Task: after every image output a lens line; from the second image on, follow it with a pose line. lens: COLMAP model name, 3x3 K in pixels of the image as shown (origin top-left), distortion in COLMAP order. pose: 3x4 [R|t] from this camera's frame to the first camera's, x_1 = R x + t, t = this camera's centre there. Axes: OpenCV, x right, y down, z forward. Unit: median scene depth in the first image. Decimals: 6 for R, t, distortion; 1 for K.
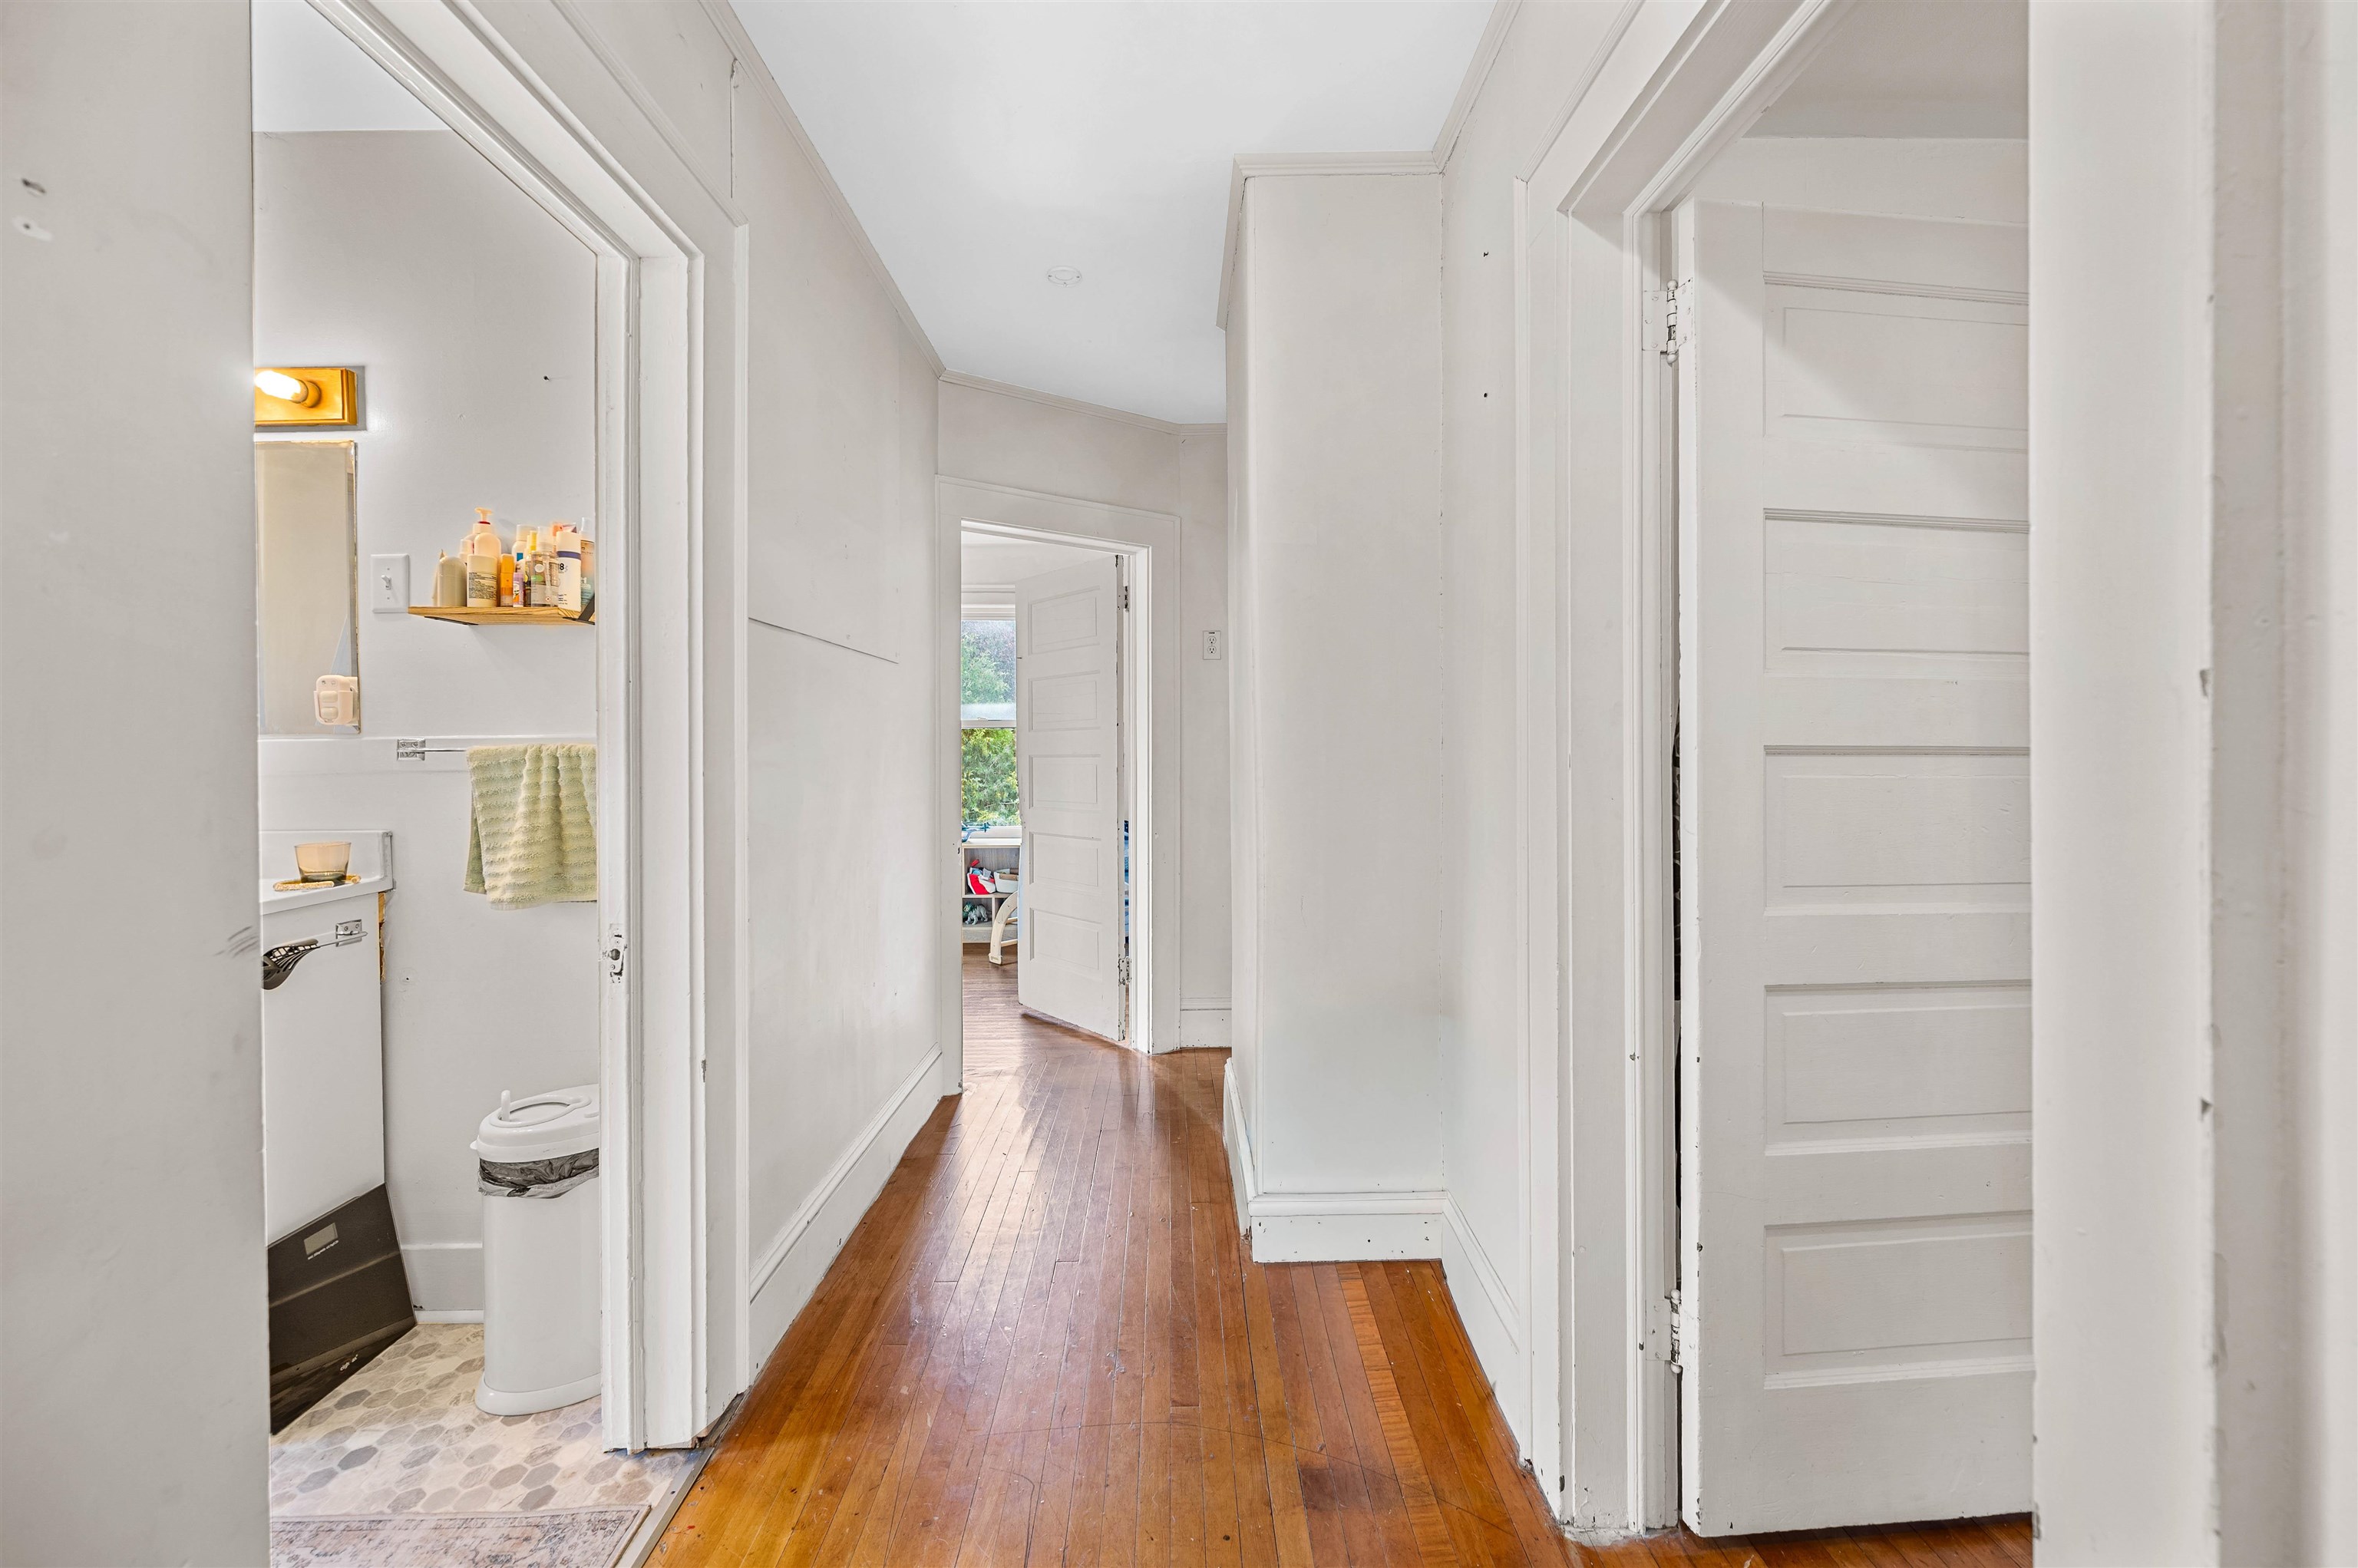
lens RADIAL K [[928.7, 0, 1175.1], [0, 928.7, 767.0], [0, 0, 1]] dist [-0.000935, 0.000109]
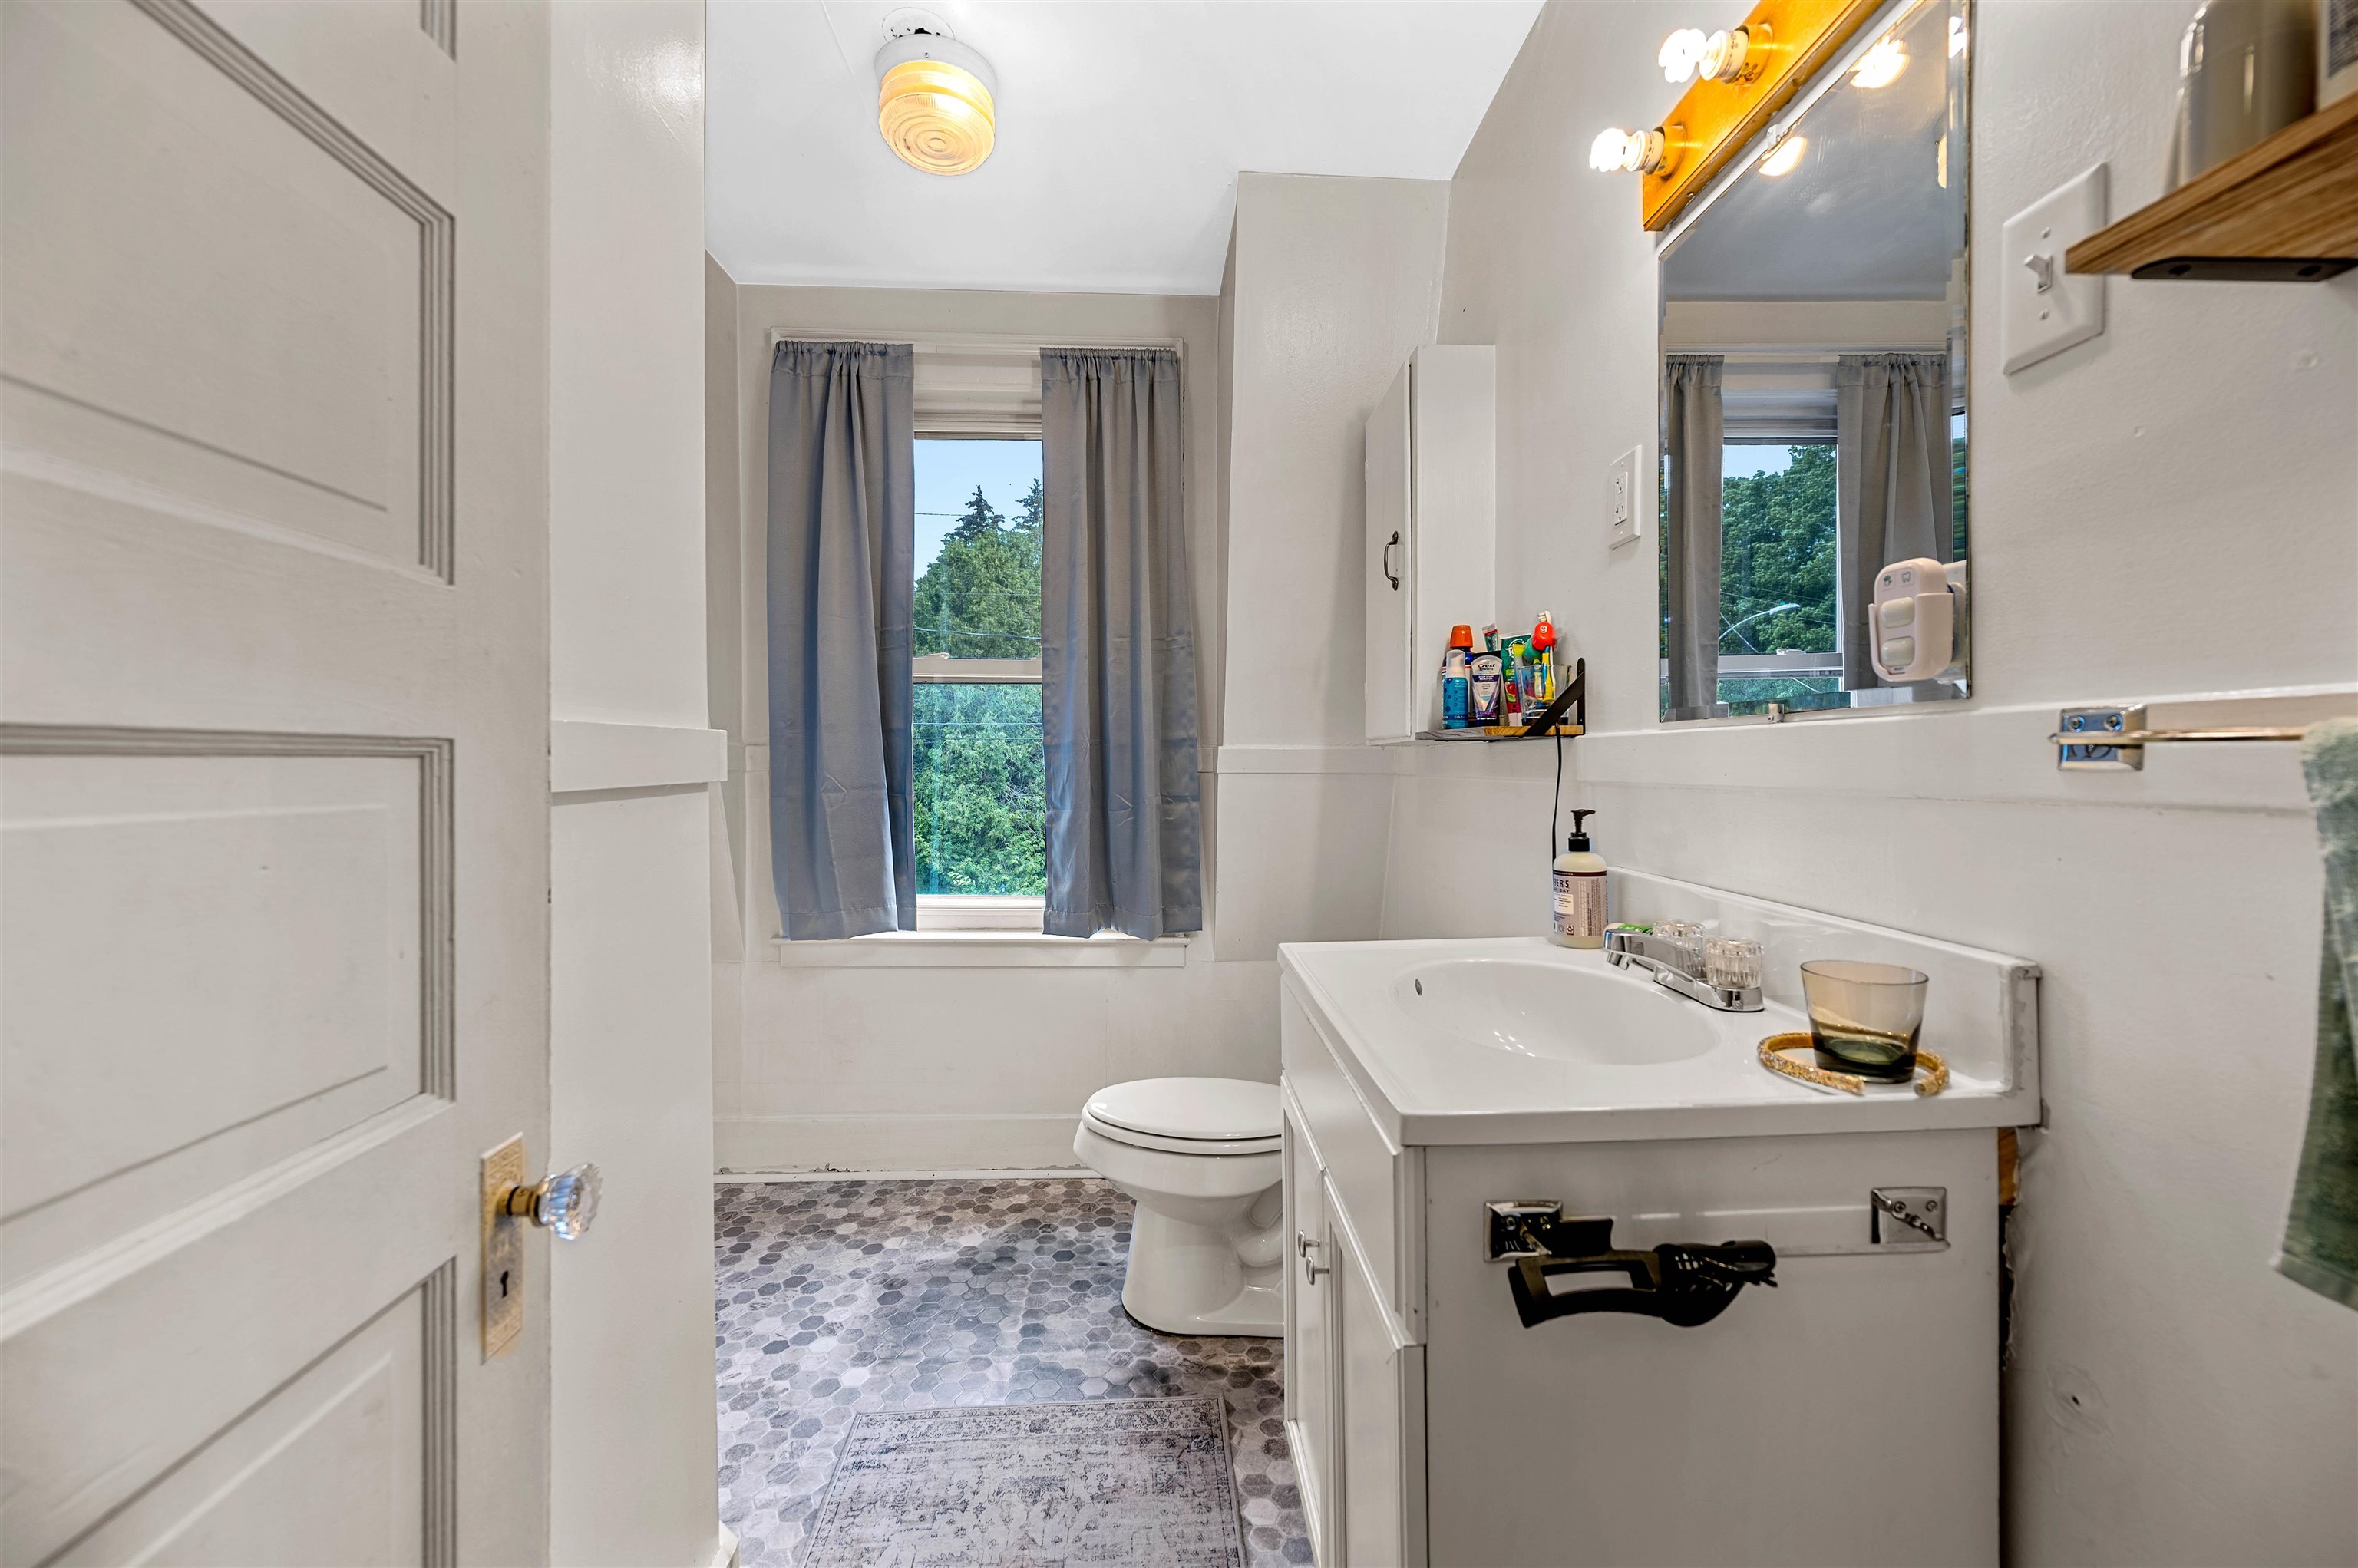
lens RADIAL K [[928.7, 0, 1169.7], [0, 928.7, 765.3], [0, 0, 1]] dist [-0.000935, 0.000109]
pose [[0.022044, 0.010284, -0.999704, -0.495629], [-0.010480, 0.999895, 0.010054, -0.008343], [0.999702, 0.010256, 0.022150, 0.657472]]
